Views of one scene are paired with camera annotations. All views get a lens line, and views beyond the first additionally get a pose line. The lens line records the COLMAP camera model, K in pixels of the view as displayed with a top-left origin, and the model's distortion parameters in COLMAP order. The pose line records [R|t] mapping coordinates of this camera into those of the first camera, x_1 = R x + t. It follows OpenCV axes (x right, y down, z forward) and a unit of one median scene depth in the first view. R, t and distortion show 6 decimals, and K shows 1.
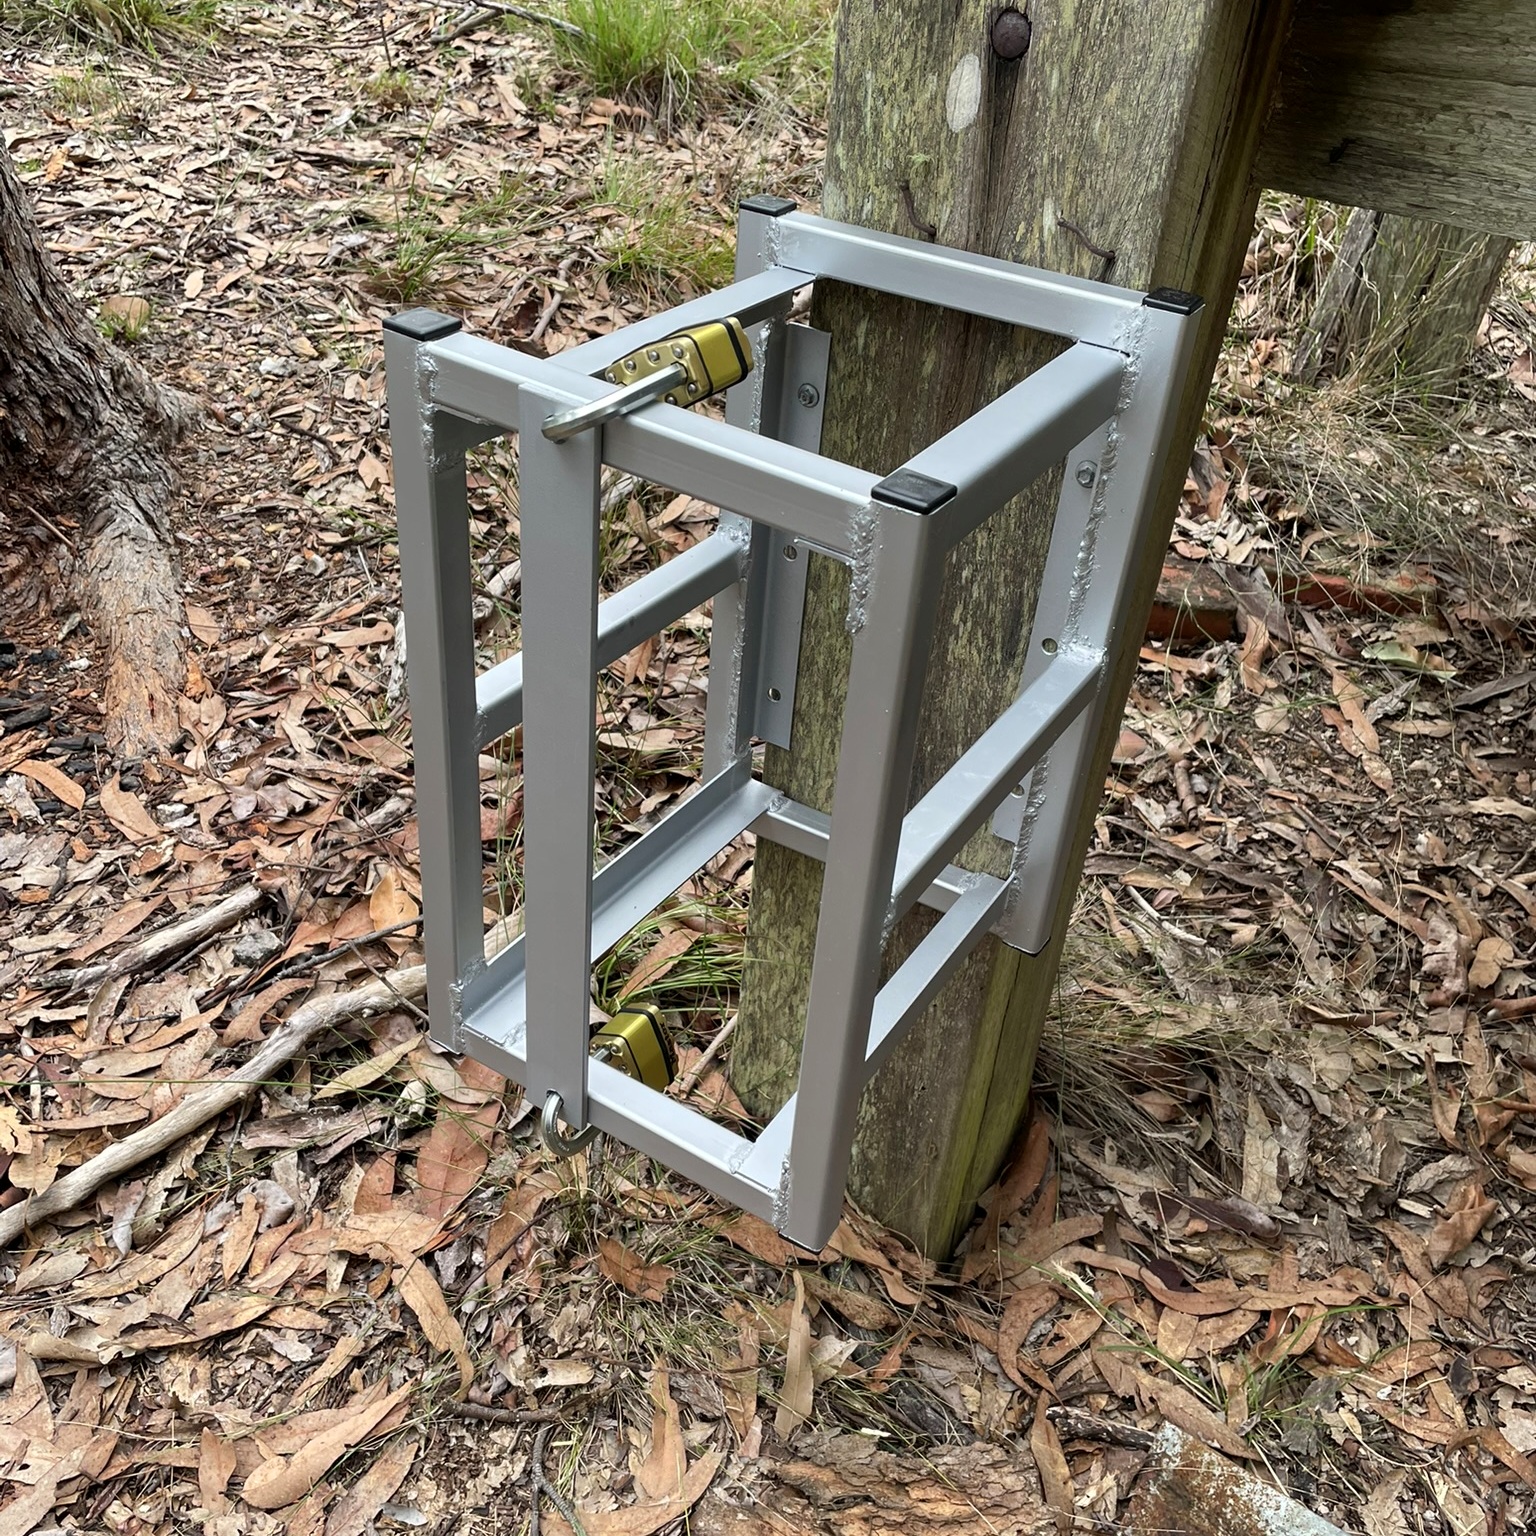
lens RADIAL K [[1550.1, 0, 763.7], [0, 1550.1, 793.1], [0, 0, 1]] dist [0.025895, 0.000000]
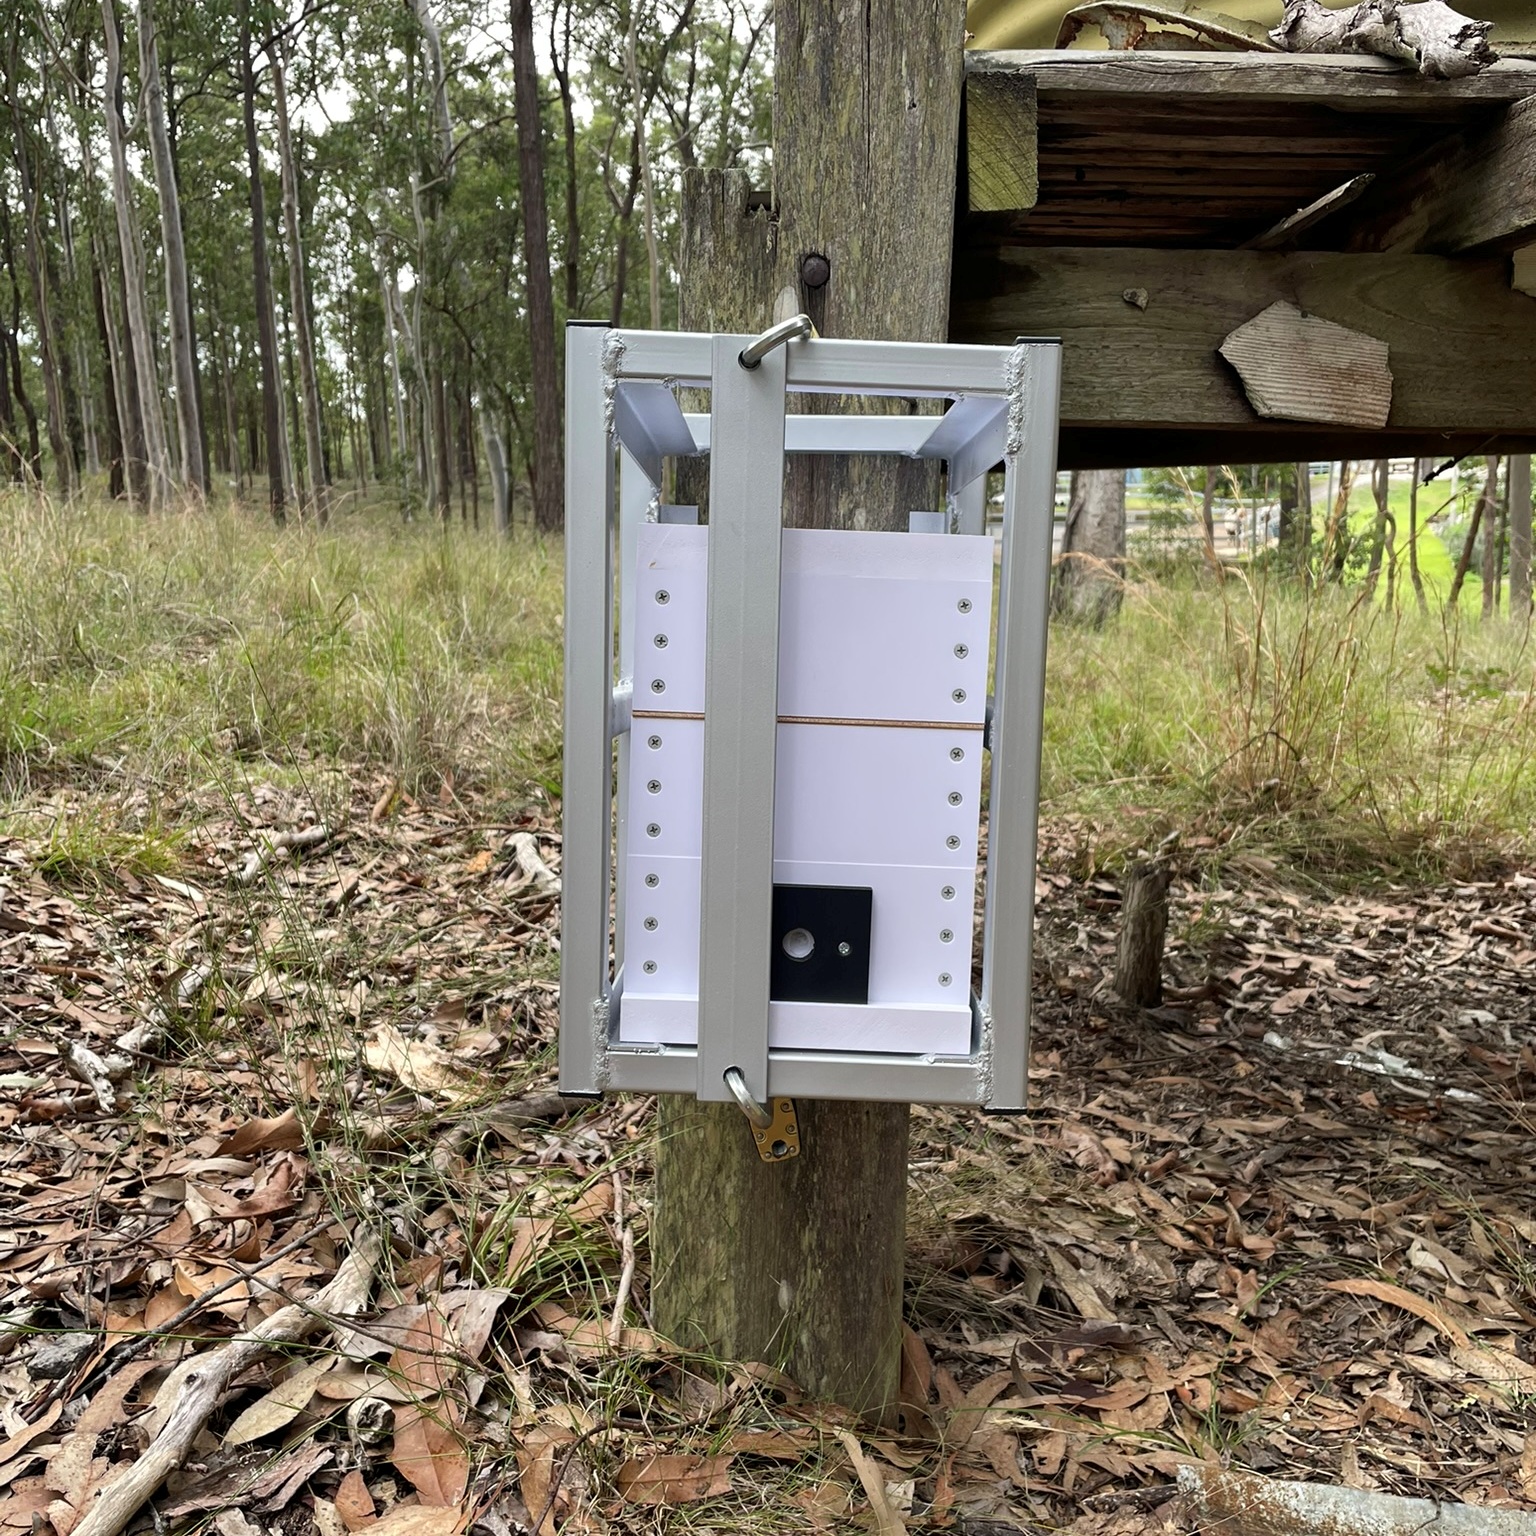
lens RADIAL K [[1550.1, 0, 775.2], [0, 1550.1, 803.6], [0, 0, 1]] dist [0.025895, 0.000000]
pose [[0.853138, -0.110316, 0.509889, -0.389551], [0.333299, 0.867161, -0.370059, 0.273762], [-0.401332, 0.485657, 0.776576, 0.076186]]
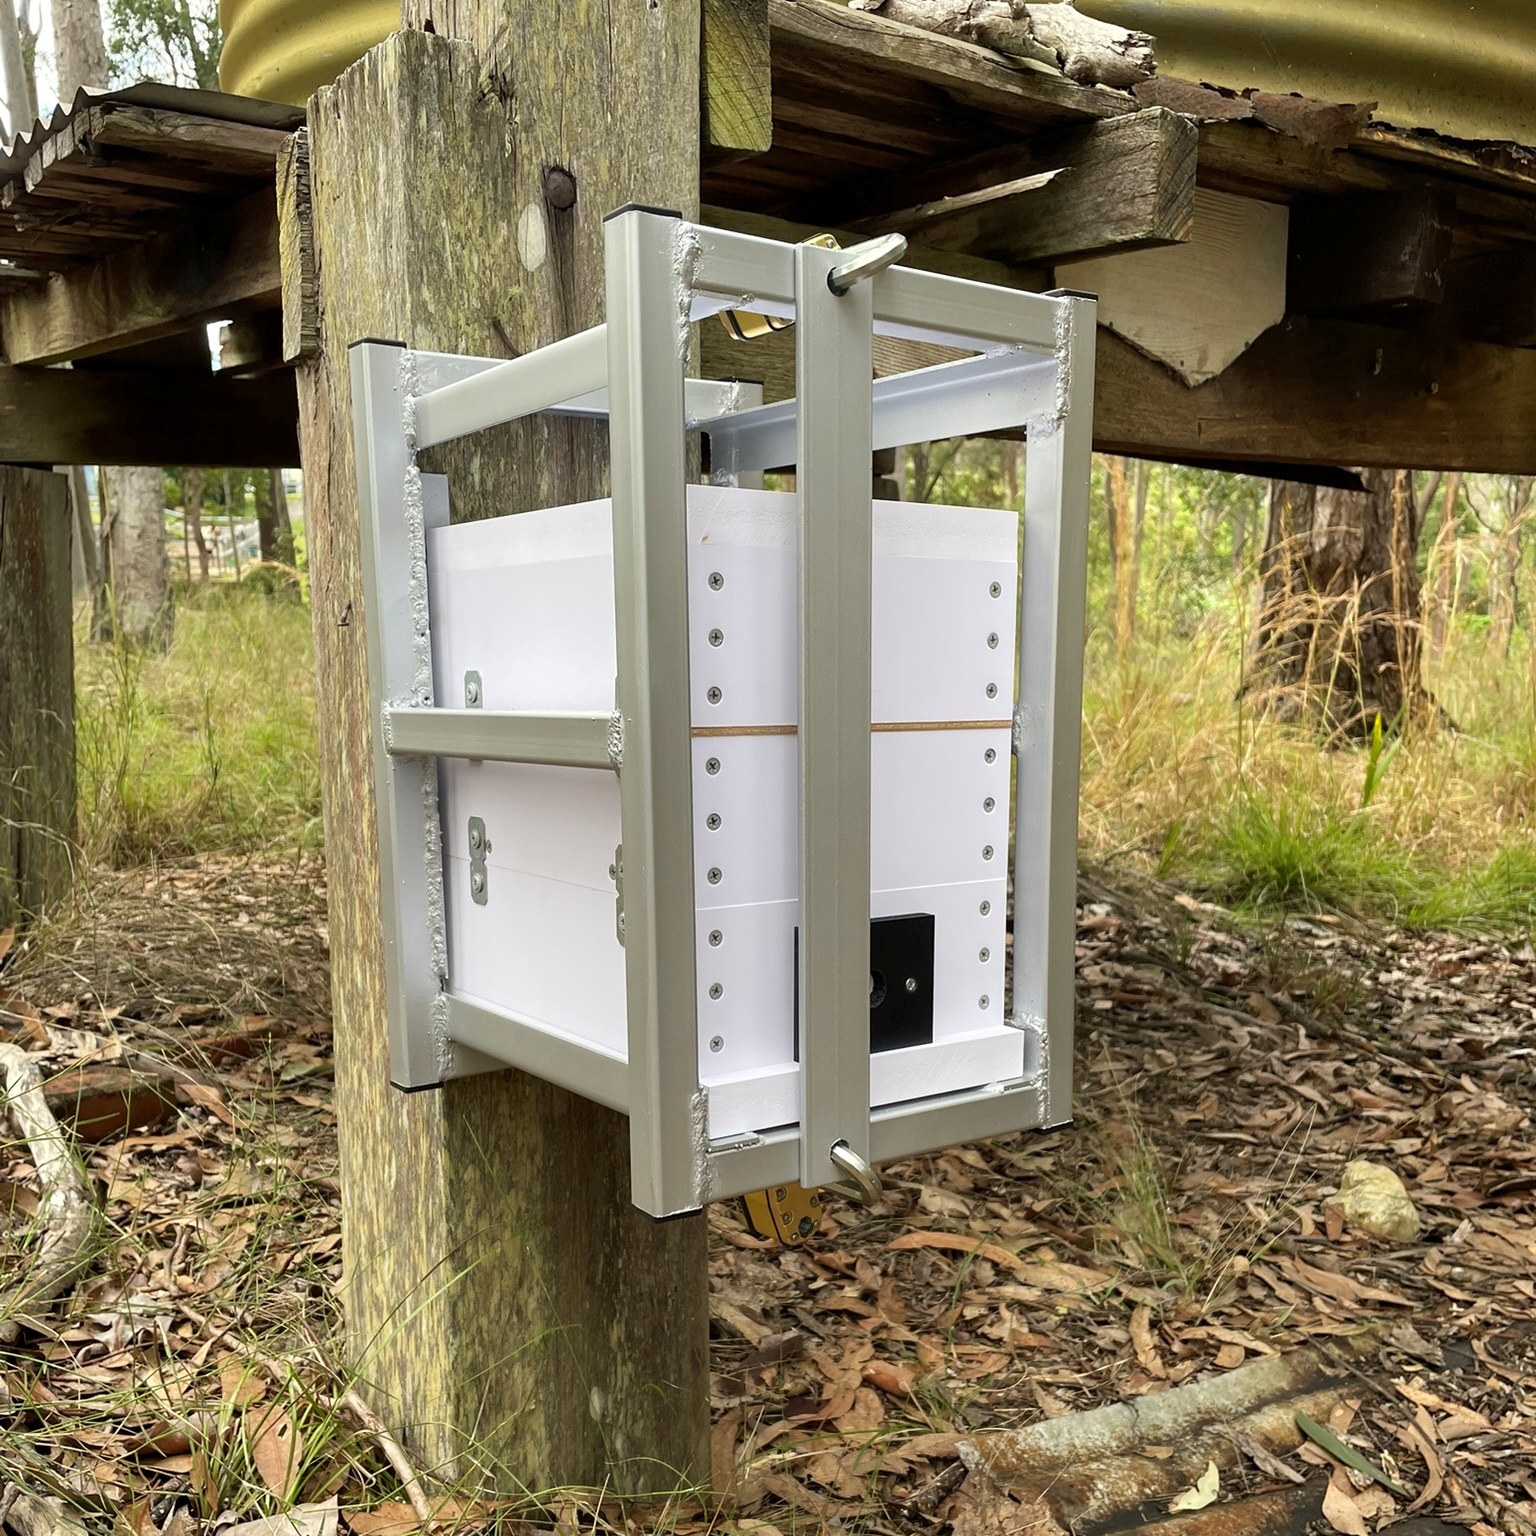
lens RADIAL K [[1550.1, 0, 771.1], [0, 1550.1, 924.2], [0, 0, 1]] dist [0.025895, 0.000000]
pose [[0.387522, -0.230160, 0.892666, -0.569416], [0.565288, 0.824238, -0.032885, 0.063838], [-0.728201, 0.517357, 0.449517, 0.371451]]
